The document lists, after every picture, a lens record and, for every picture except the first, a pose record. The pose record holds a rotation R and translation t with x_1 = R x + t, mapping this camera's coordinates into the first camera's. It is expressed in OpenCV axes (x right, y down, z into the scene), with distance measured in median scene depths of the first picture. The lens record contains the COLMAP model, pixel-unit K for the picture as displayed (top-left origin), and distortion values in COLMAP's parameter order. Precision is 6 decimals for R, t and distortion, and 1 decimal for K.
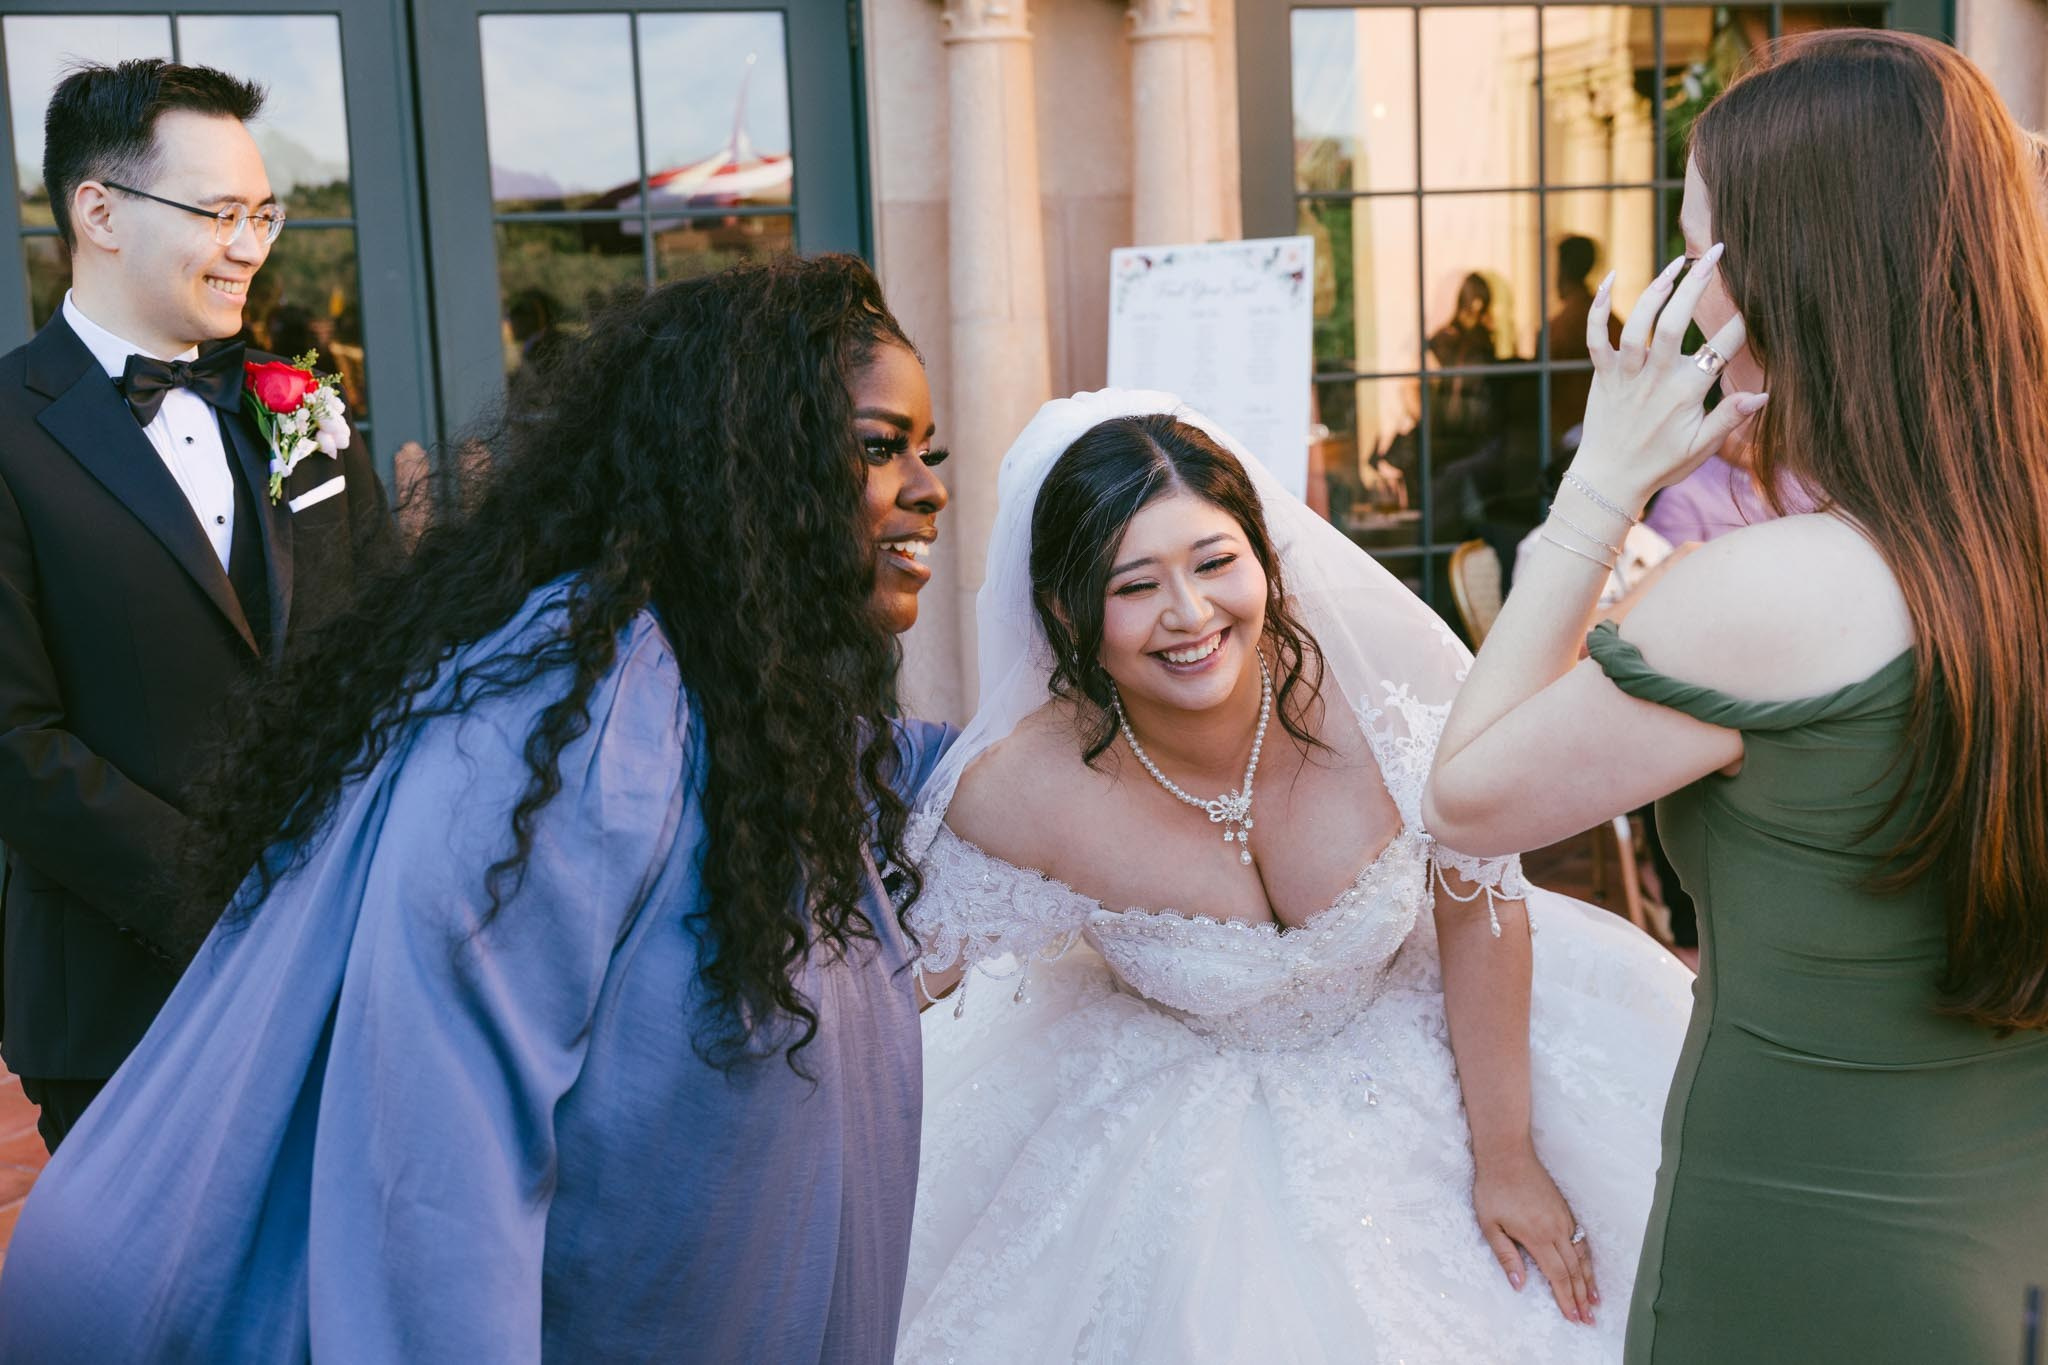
lens RADIAL K [[2666.2, 0, 1012.9], [0, 2666.2, 678.5], [0, 0, 1]] dist [0.100693, 0.000000]
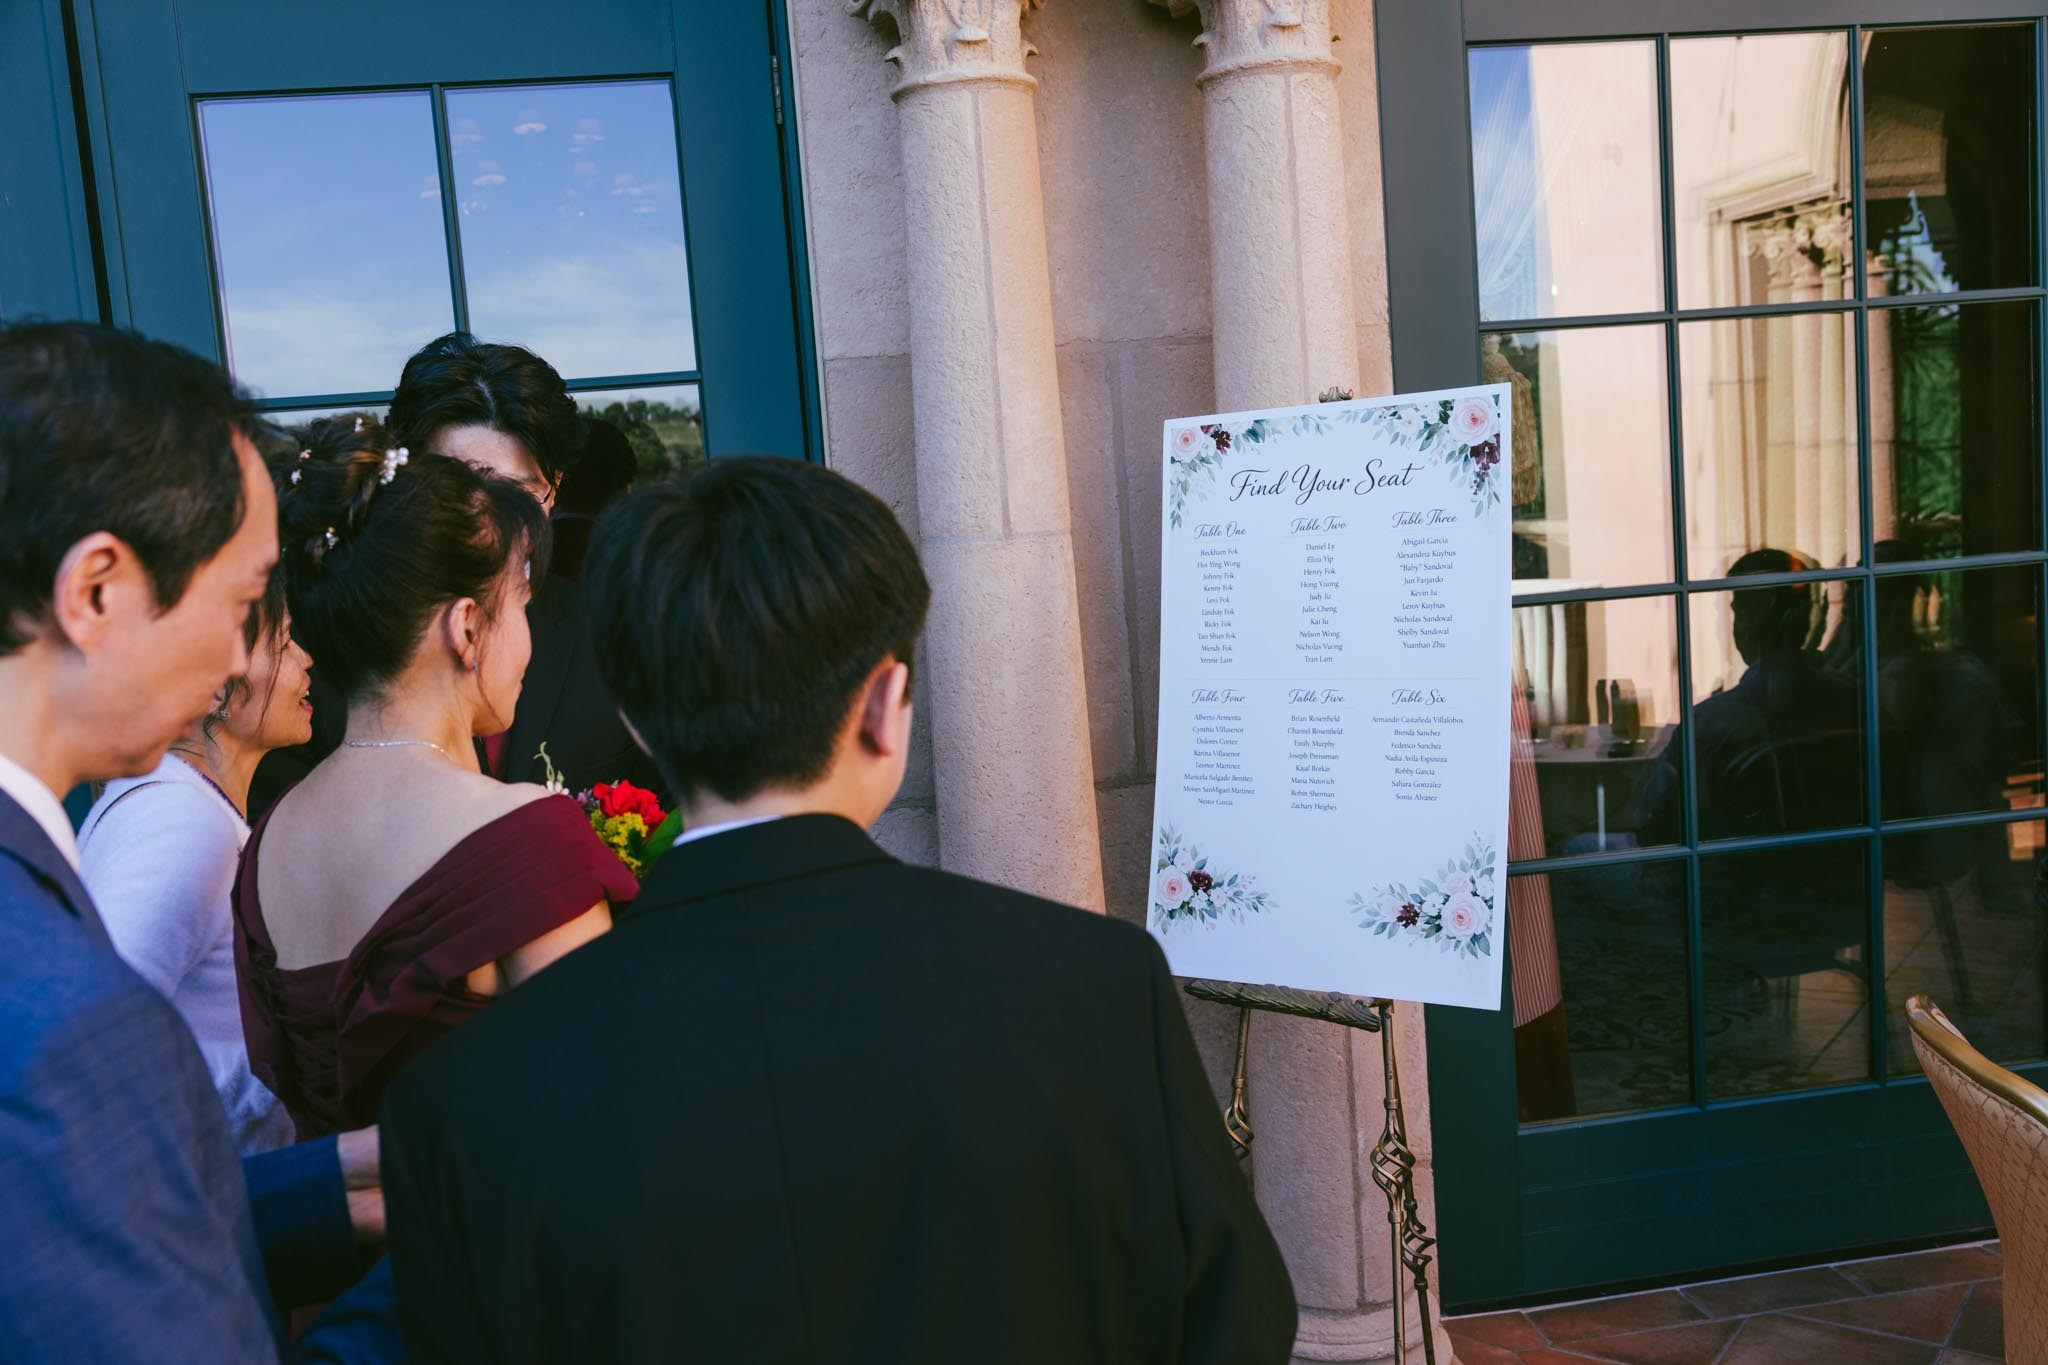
lens RADIAL K [[1711.9, 0, 1031.0], [0, 1711.9, 690.4], [0, 0, 1]] dist [0.025036, -0.000611]
pose [[0.989794, -0.012614, -0.141947, 0.060207], [0.011498, 0.999896, -0.008679, -0.095100], [0.142041, 0.006959, 0.989836, 0.607385]]
